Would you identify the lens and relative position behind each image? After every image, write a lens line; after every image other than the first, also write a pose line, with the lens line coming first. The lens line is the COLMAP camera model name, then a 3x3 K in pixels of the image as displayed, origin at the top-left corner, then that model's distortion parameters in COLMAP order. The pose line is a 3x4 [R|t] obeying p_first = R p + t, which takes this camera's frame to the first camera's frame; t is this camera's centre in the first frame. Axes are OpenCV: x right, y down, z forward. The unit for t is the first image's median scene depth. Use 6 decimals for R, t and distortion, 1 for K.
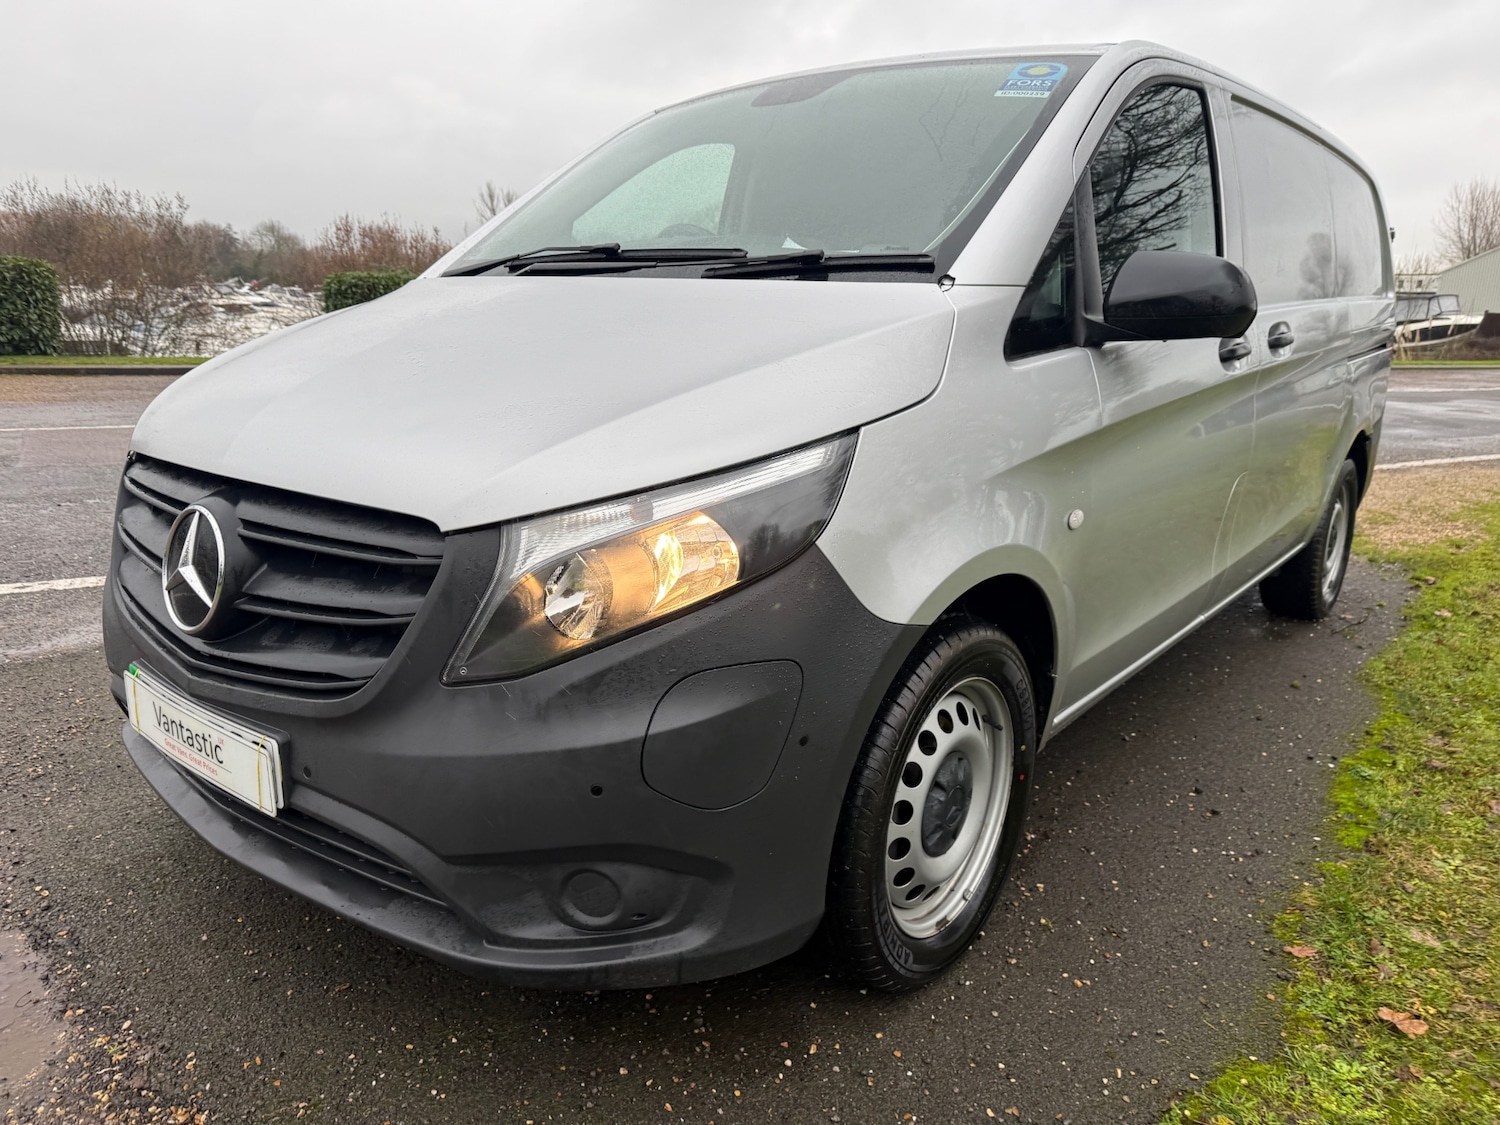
lens RADIAL K [[1094.7, 0, 750.0], [0, 1094.7, 562.5], [0, 0, 1]] dist [-0.007656, 0.003399]
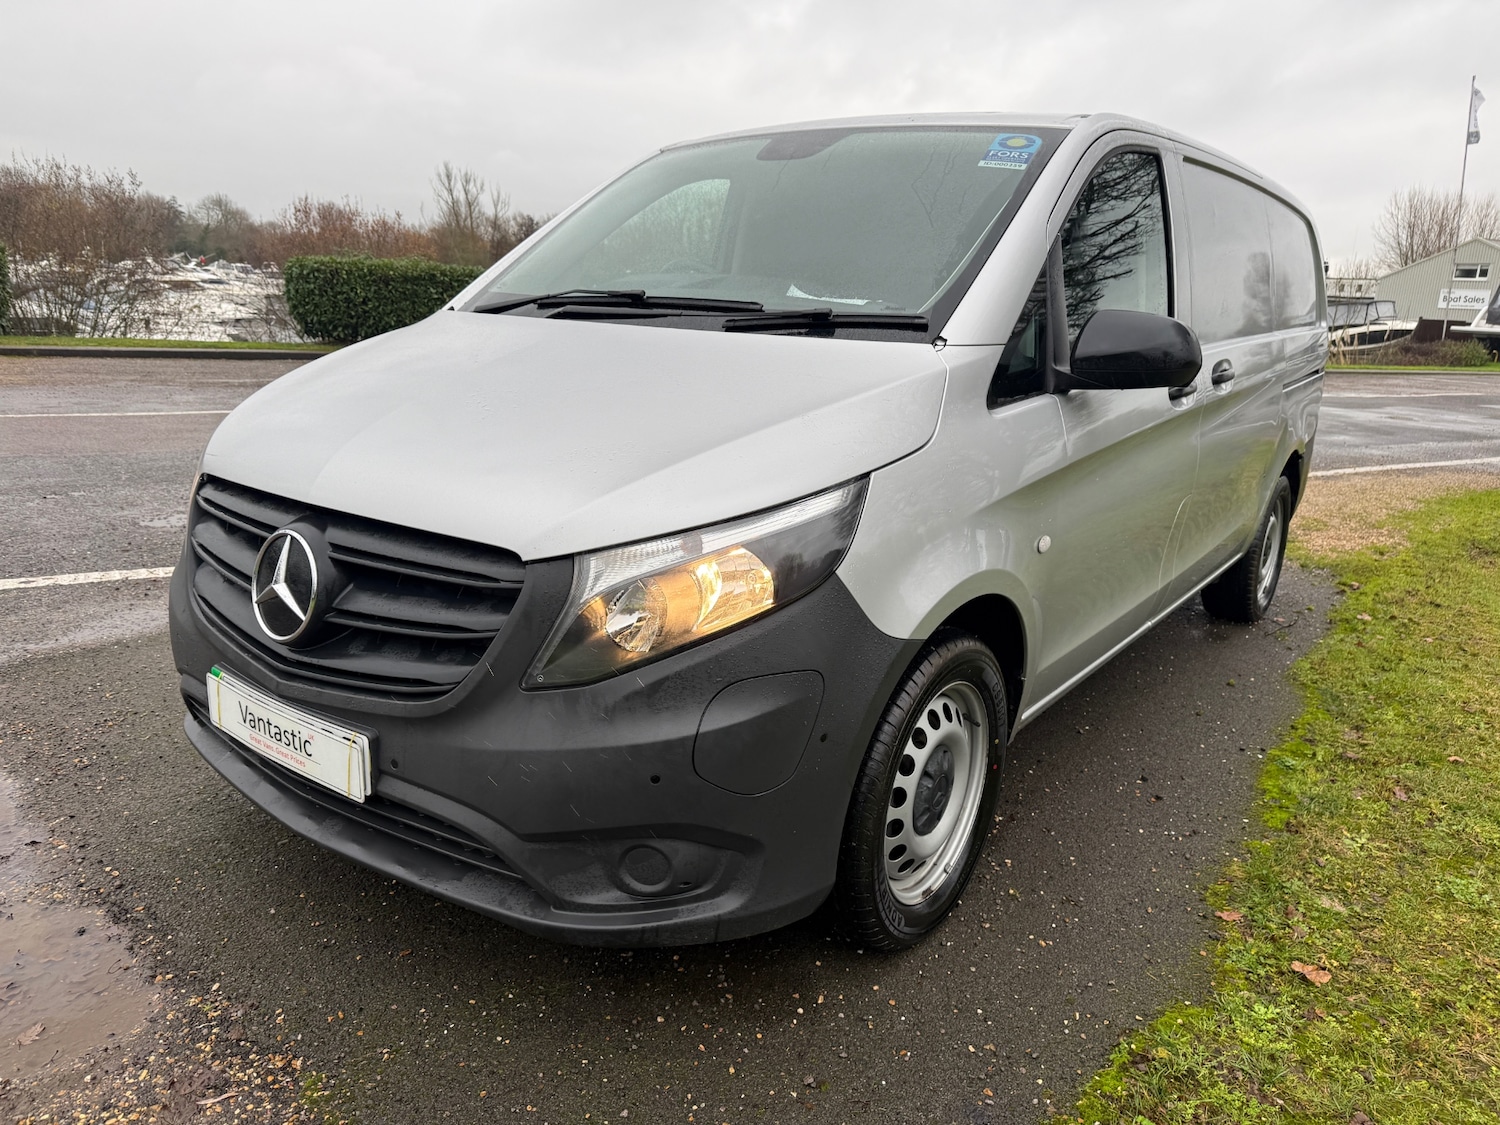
lens RADIAL K [[1092.9, 0, 768.4], [0, 1092.9, 561.3], [0, 0, 1]] dist [0.005362, -0.009399]
pose [[0.998299, 0.010389, 0.057360, -0.063064], [-0.010967, 0.999892, 0.009778, -0.031540], [-0.057253, -0.010390, 0.998306, -0.145461]]
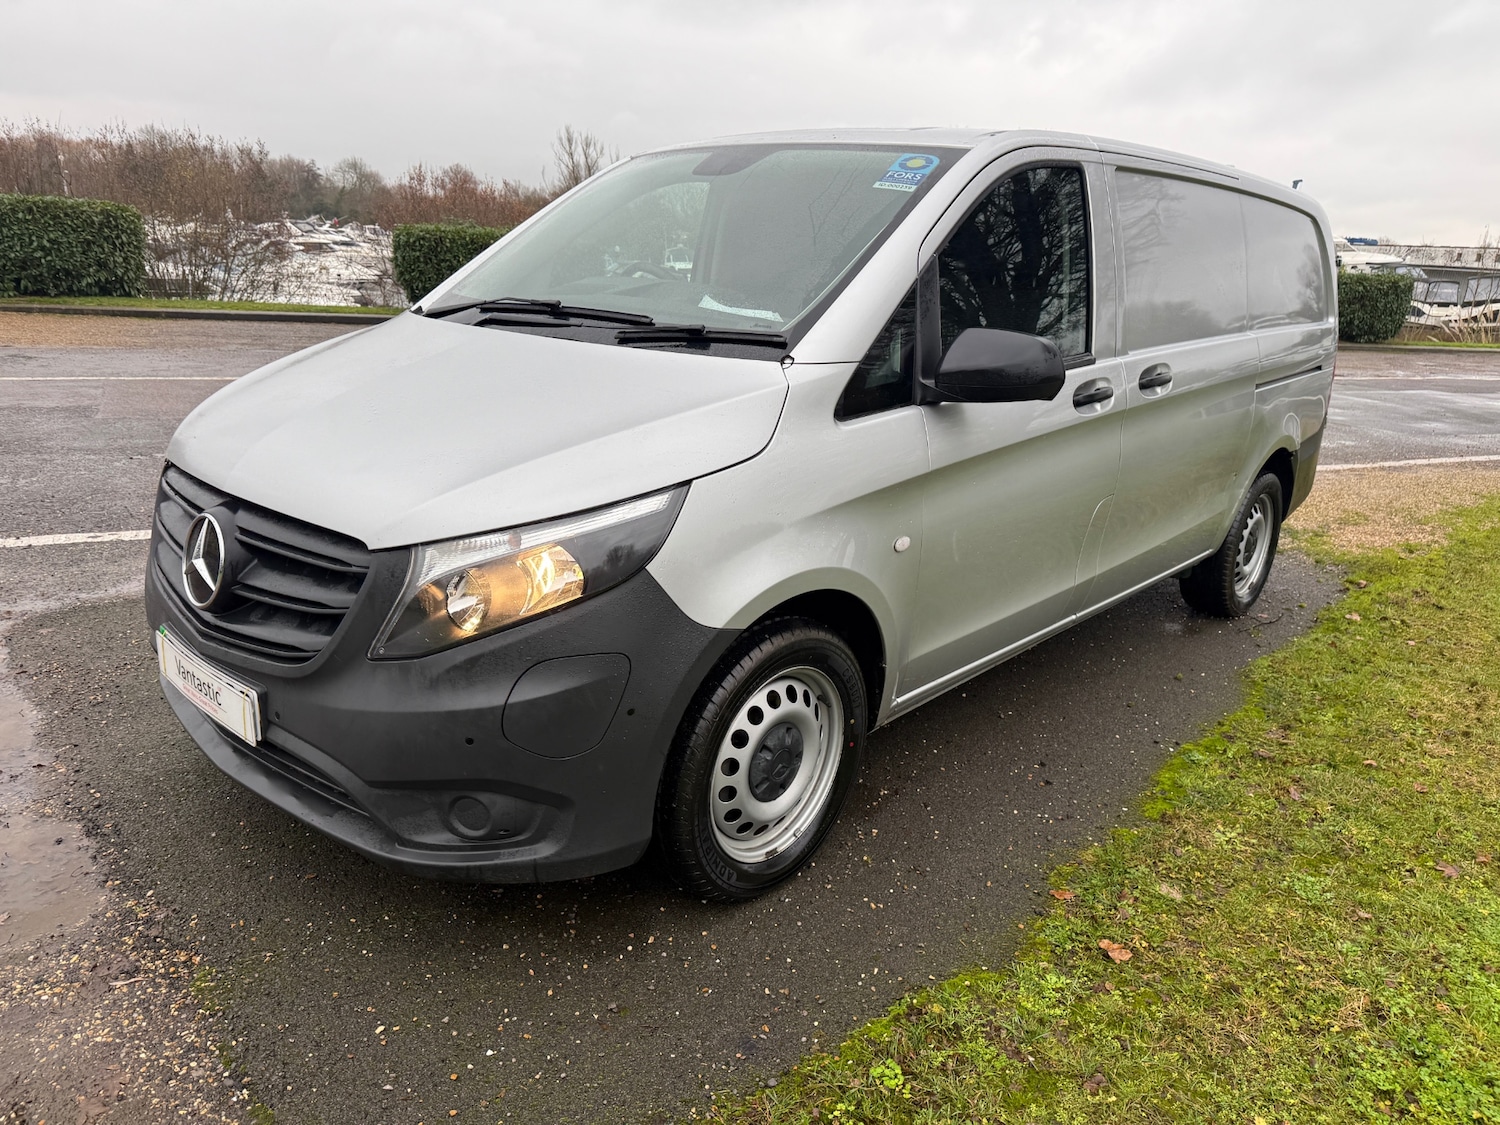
lens RADIAL K [[1092.9, 0, 768.4], [0, 1092.9, 561.3], [0, 0, 1]] dist [0.005362, -0.009399]
pose [[0.997996, 0.045578, -0.043883, 0.213306], [-0.043637, 0.998069, 0.044213, -0.072907], [0.045814, -0.042209, 0.998058, -0.273193]]
